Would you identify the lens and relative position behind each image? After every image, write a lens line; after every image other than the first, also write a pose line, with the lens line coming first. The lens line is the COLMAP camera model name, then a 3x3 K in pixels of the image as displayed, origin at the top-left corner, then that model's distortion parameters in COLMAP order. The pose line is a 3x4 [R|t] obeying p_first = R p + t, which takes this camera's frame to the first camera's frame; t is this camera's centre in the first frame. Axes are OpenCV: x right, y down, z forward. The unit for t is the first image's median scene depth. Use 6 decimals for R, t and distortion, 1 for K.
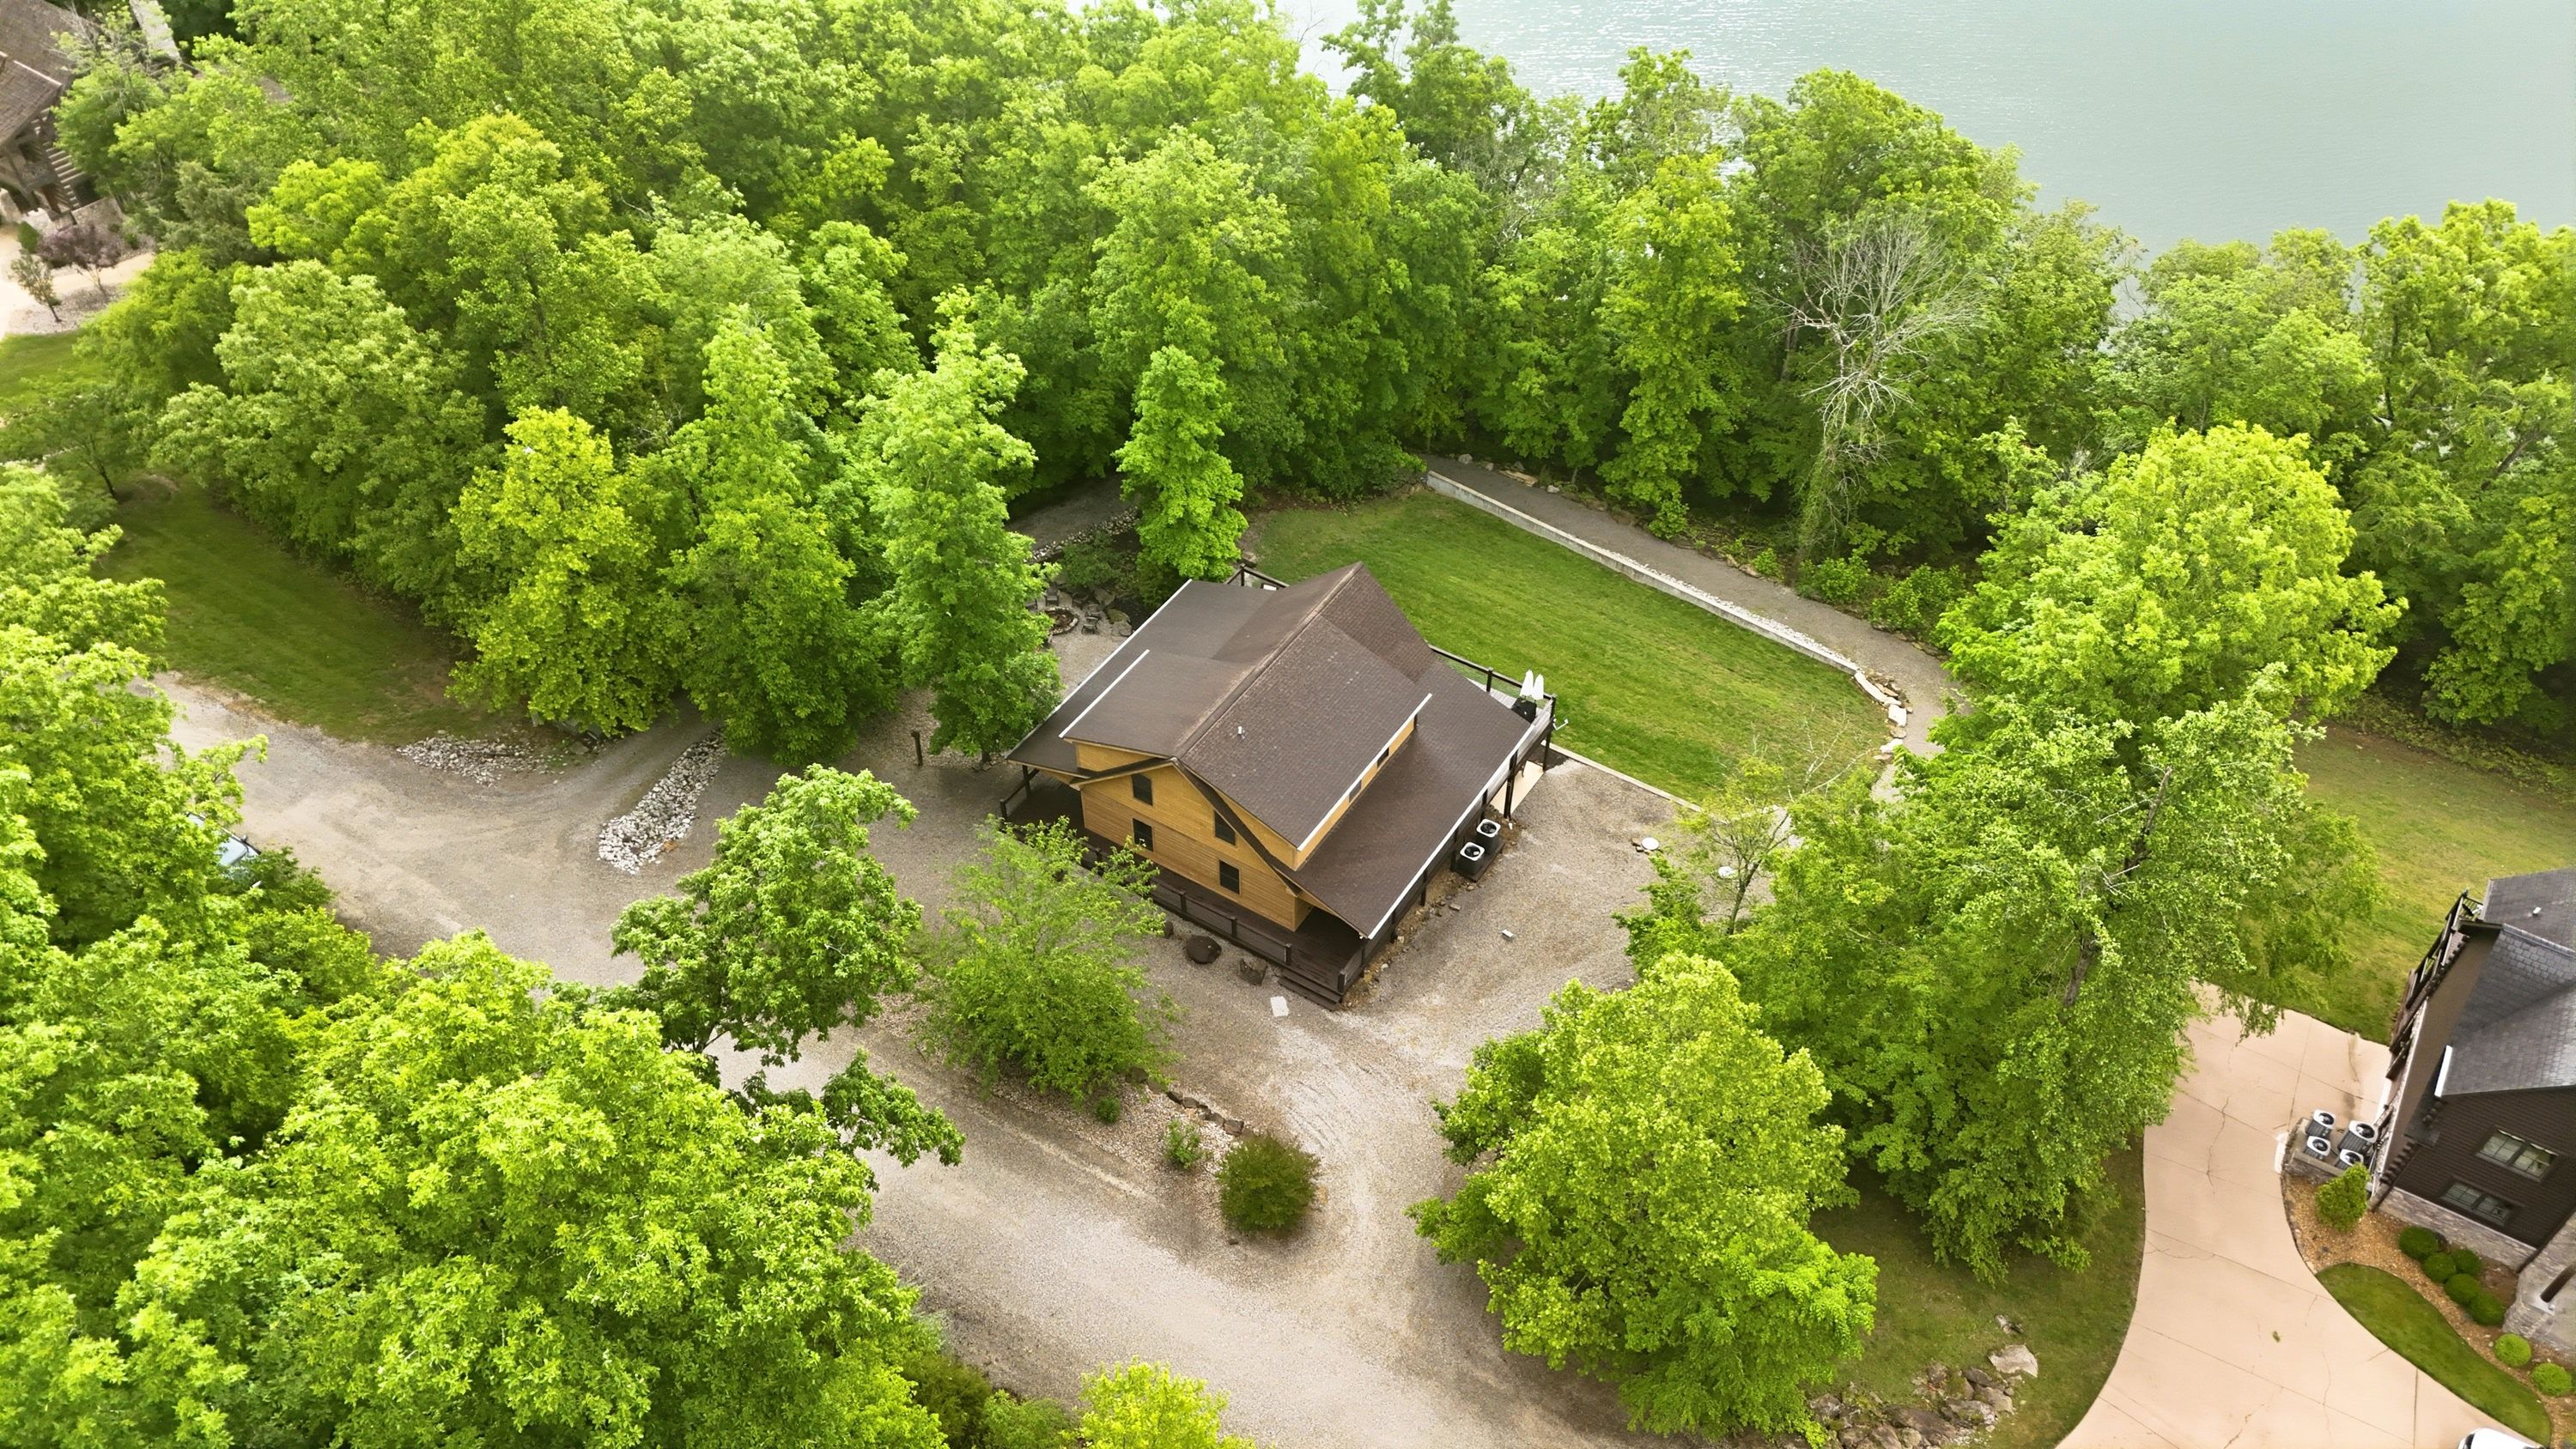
lens RADIAL K [[1847.5, 0, 1288.0], [0, 1847.5, 724.5], [0, 0, 1]] dist [0.097495, -0.116173]
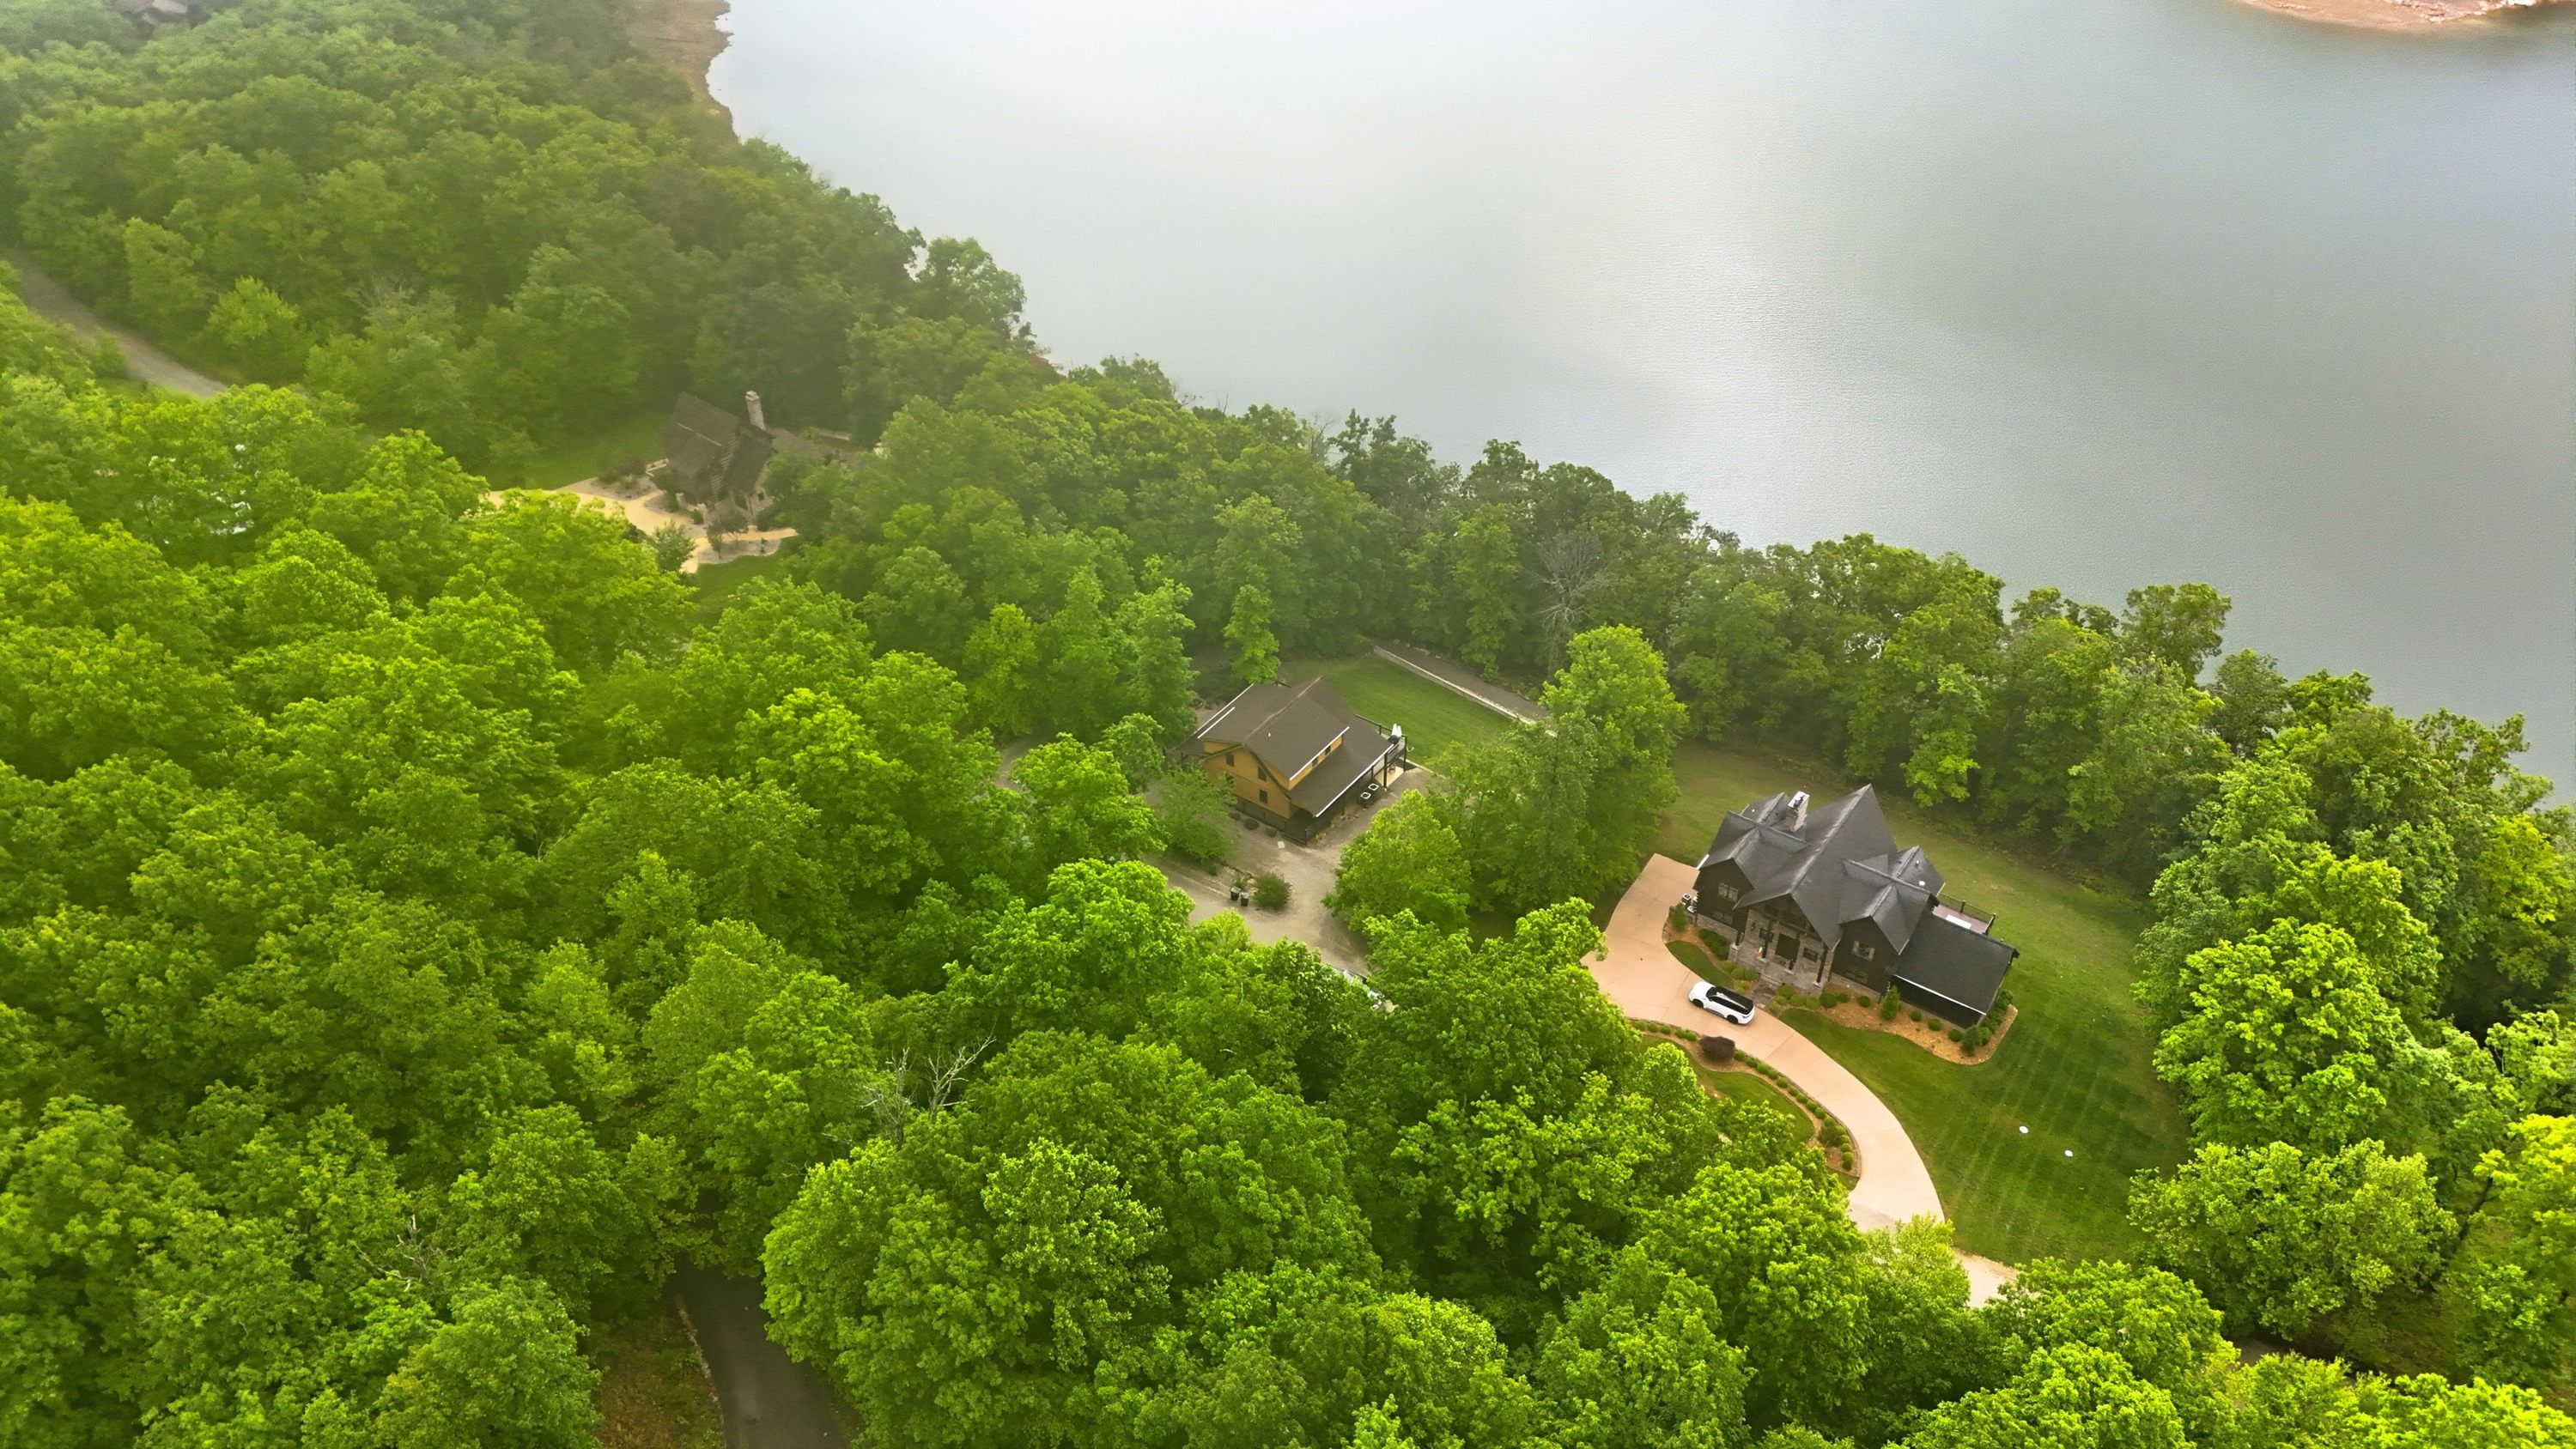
lens RADIAL K [[1847.5, 0, 1288.0], [0, 1847.5, 724.5], [0, 0, 1]] dist [0.097495, -0.116173]
pose [[0.998643, 0.030321, -0.042341, 0.088717], [-0.035019, 0.992743, -0.115040, 0.233394], [0.038546, 0.116367, 0.992458, -1.266070]]
